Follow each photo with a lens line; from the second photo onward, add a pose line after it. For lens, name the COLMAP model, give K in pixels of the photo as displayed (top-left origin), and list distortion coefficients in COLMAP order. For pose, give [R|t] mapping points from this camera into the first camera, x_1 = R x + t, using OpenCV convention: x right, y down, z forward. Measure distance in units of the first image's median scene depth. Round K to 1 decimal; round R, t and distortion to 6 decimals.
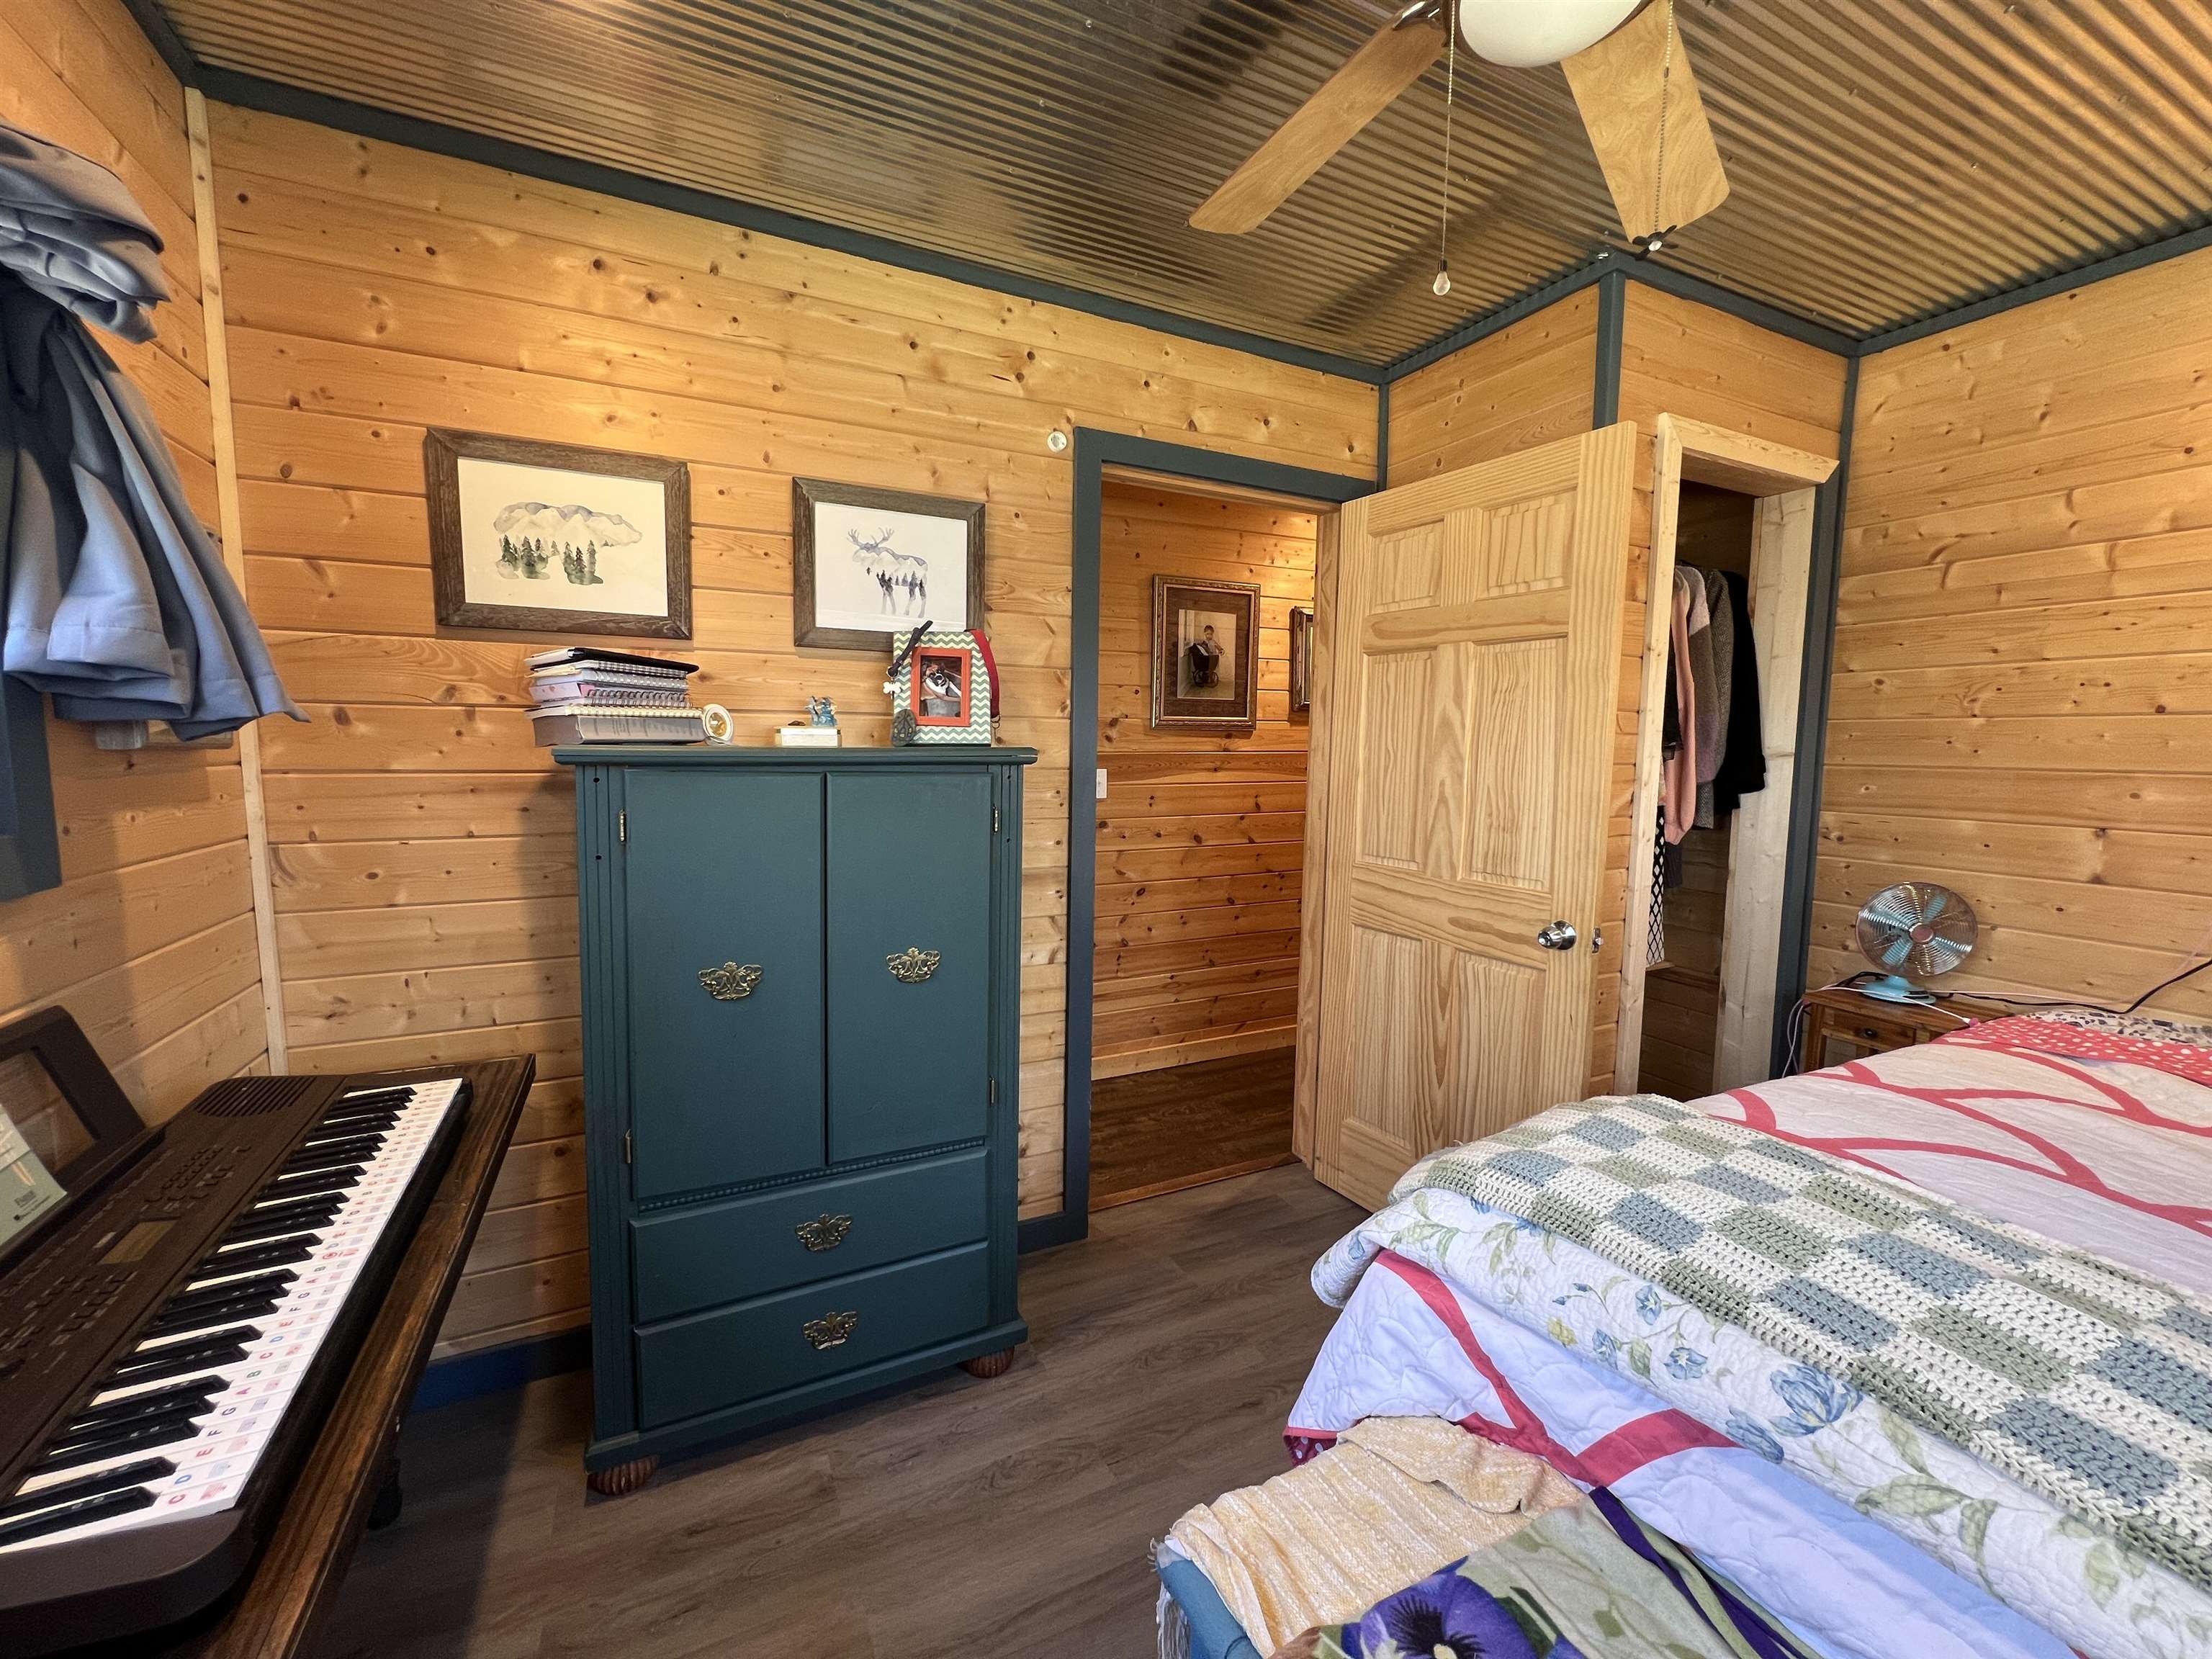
lens RADIAL K [[886.1, 0, 1106.0], [0, 886.1, 829.5], [0, 0, 1]] dist [0.000831, 0.000017]
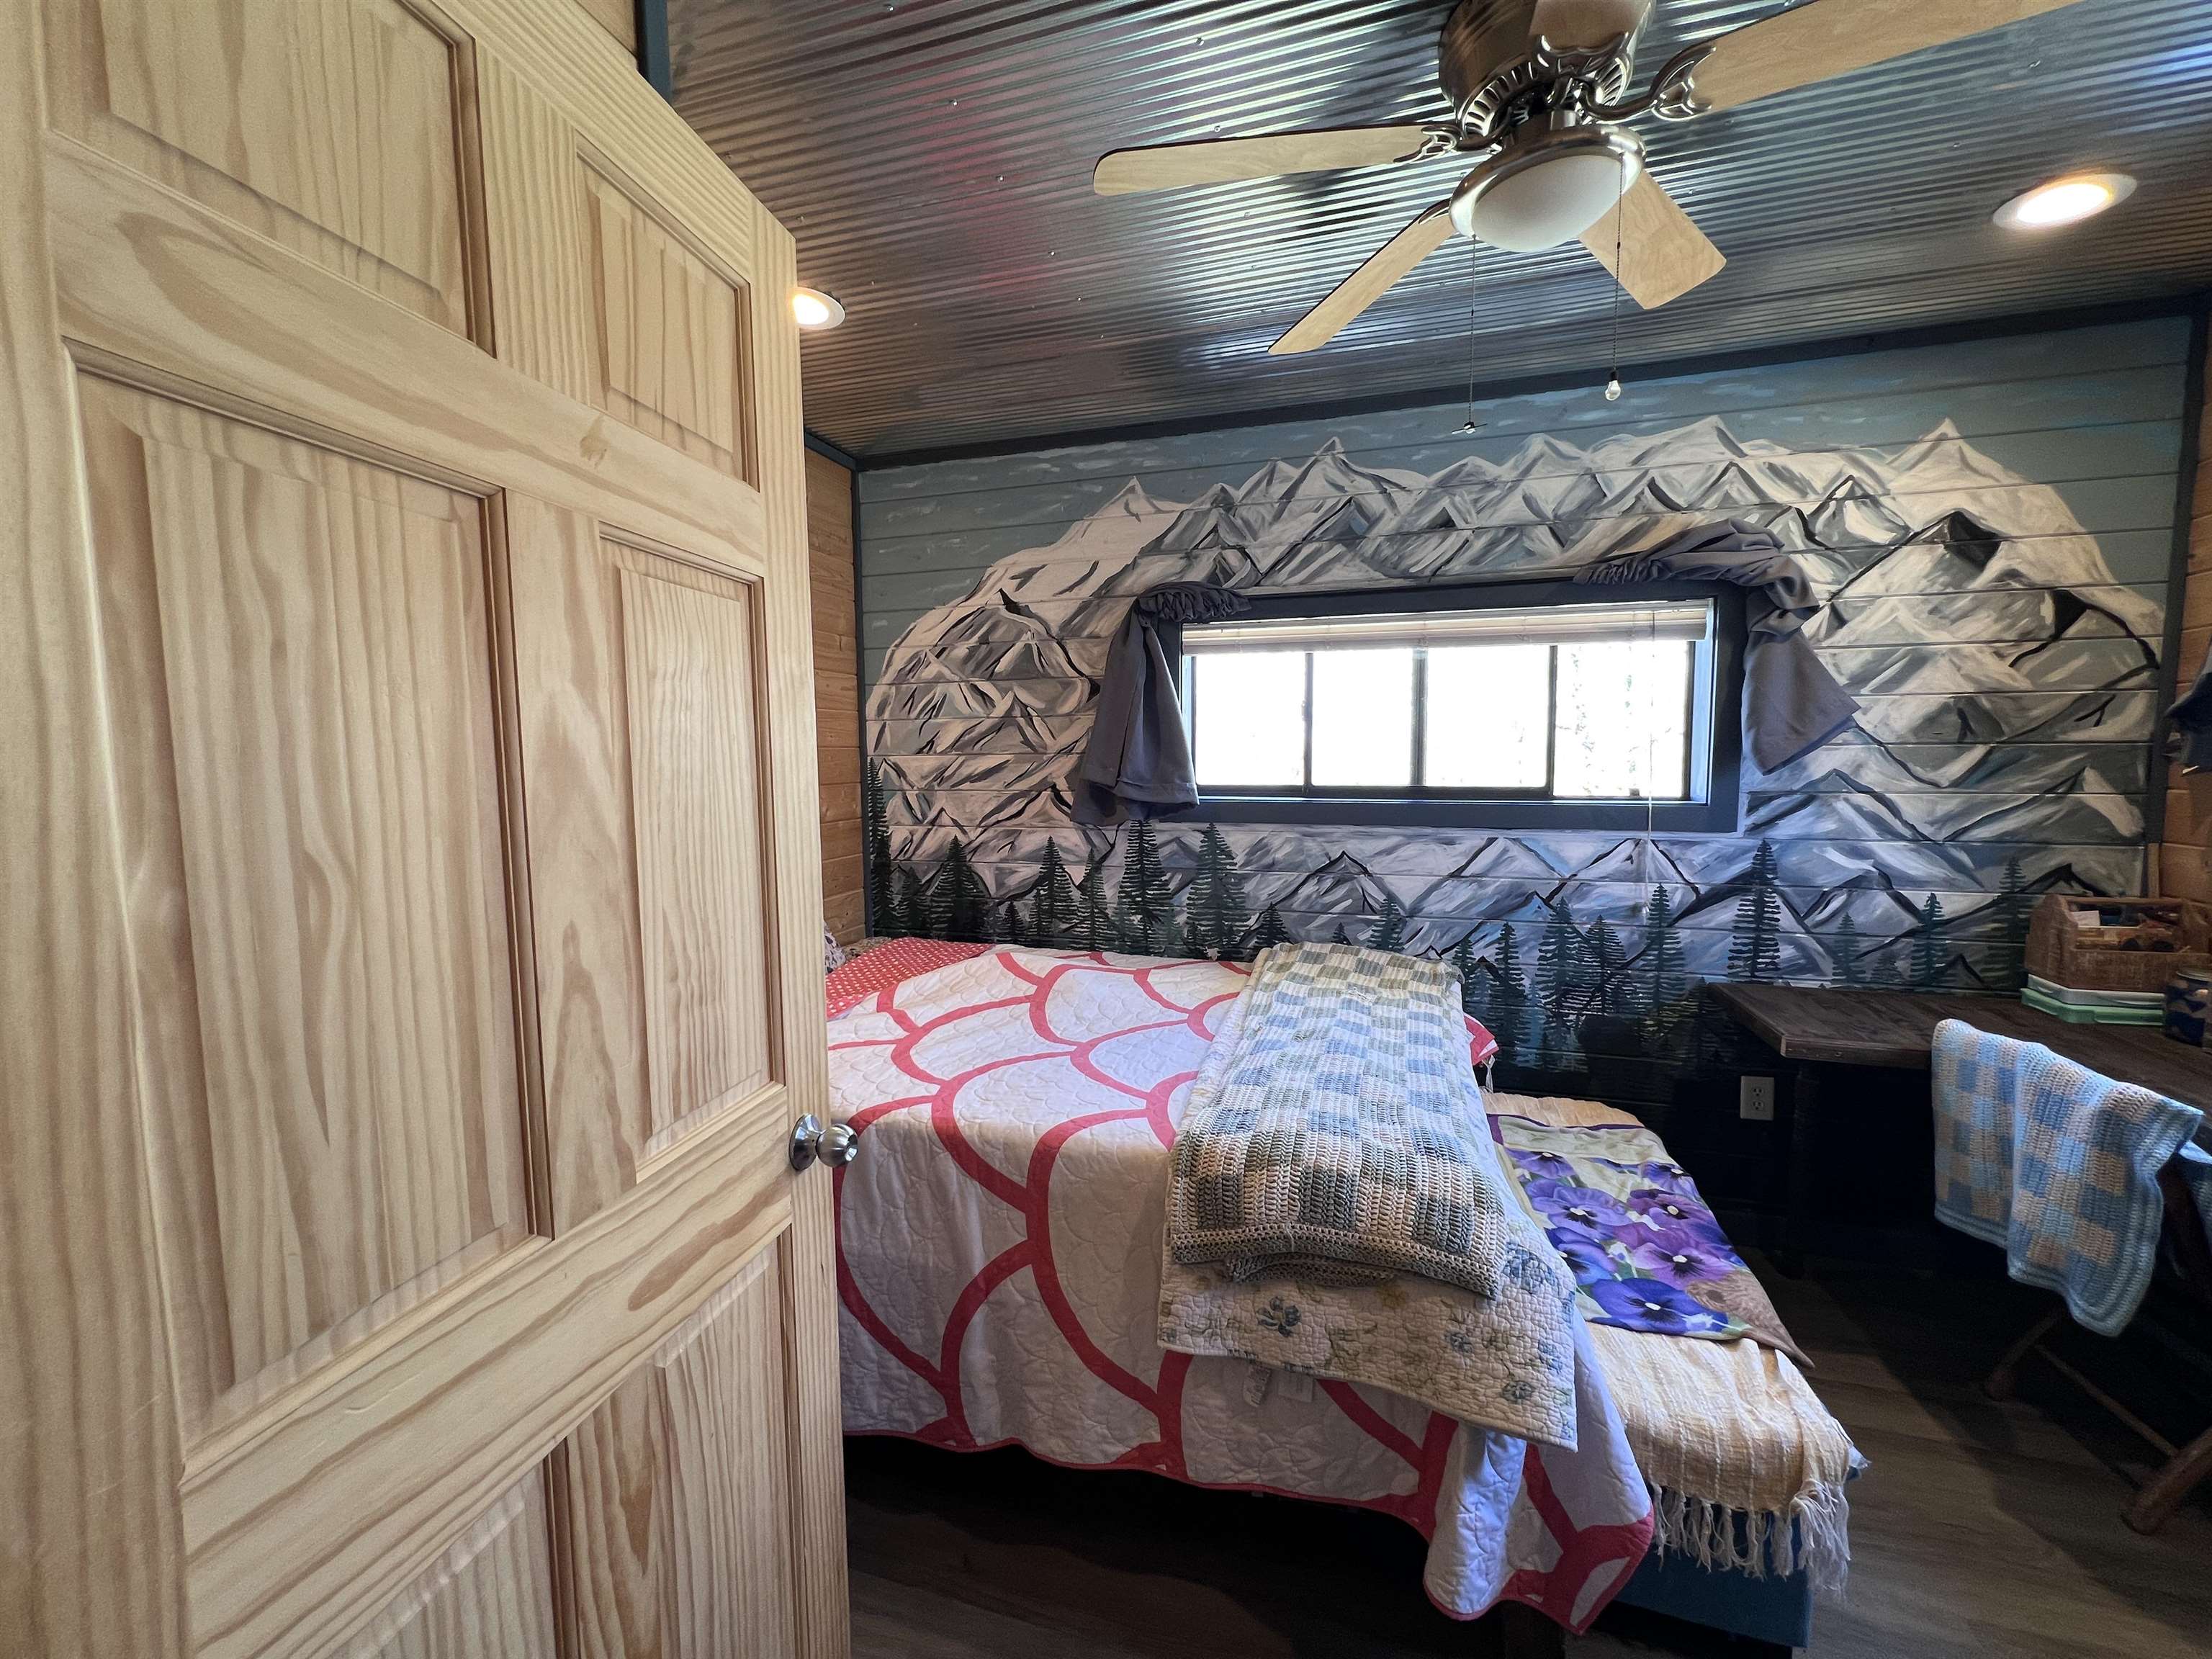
lens RADIAL K [[886.1, 0, 1106.0], [0, 886.1, 829.5], [0, 0, 1]] dist [0.000831, 0.000017]
pose [[-0.733621, -0.056150, 0.677235, 0.017004], [0.071974, 0.984555, 0.159598, -0.136259], [-0.675737, 0.165828, -0.718249, 1.162264]]
